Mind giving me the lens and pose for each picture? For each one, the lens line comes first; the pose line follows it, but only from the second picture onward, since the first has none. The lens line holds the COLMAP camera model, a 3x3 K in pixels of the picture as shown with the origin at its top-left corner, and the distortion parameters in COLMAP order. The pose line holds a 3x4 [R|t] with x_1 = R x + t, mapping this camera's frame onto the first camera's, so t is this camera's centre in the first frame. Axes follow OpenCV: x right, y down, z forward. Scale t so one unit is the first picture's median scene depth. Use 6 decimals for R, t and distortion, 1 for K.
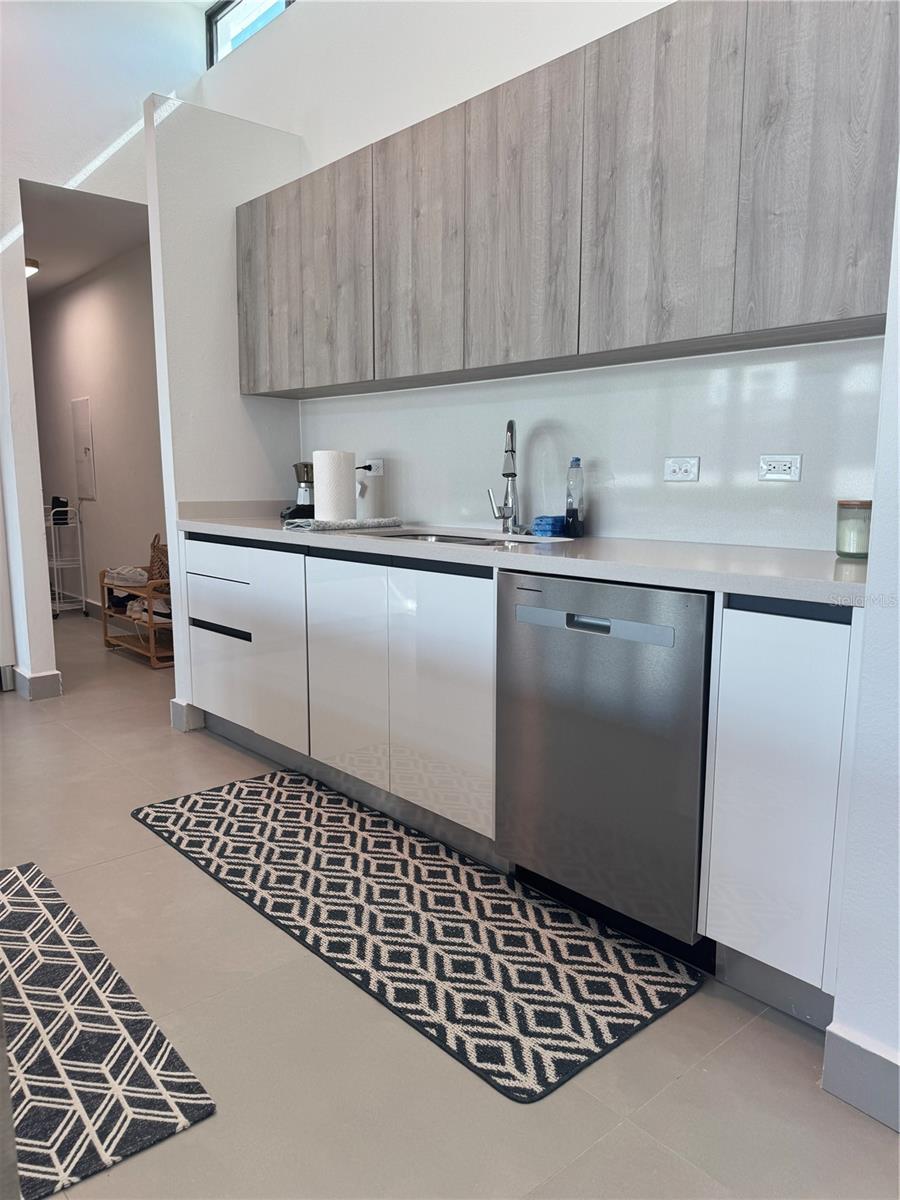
lens RADIAL K [[846.6, 0, 448.9], [0, 846.6, 608.3], [0, 0, 1]] dist [0.064147, -0.084557]
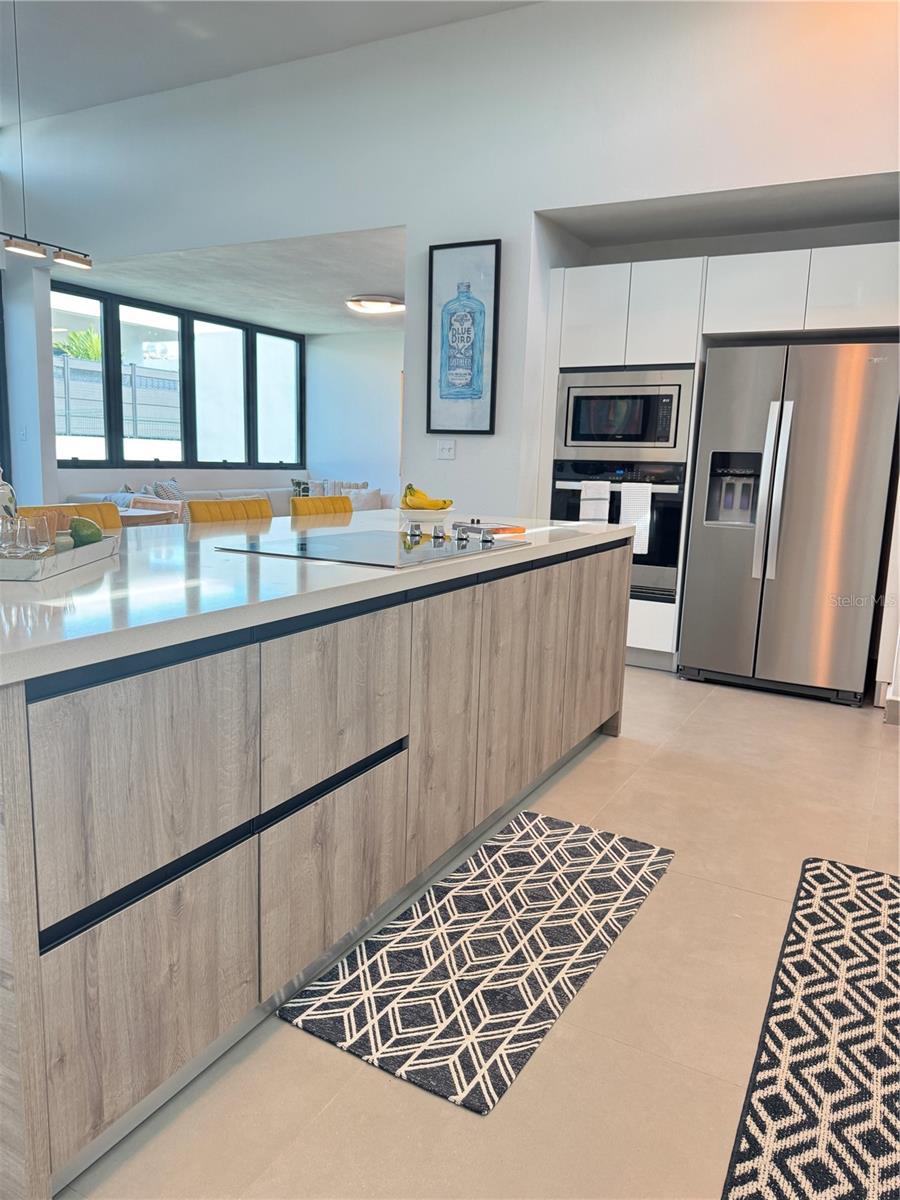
lens RADIAL K [[846.6, 0, 446.3], [0, 846.6, 605.4], [0, 0, 1]] dist [0.064147, -0.084557]
pose [[0.346913, 0.176095, -0.921218, 0.338197], [-0.182361, 0.976135, 0.117919, -0.073986], [0.919998, 0.127086, 0.370746, 0.308658]]
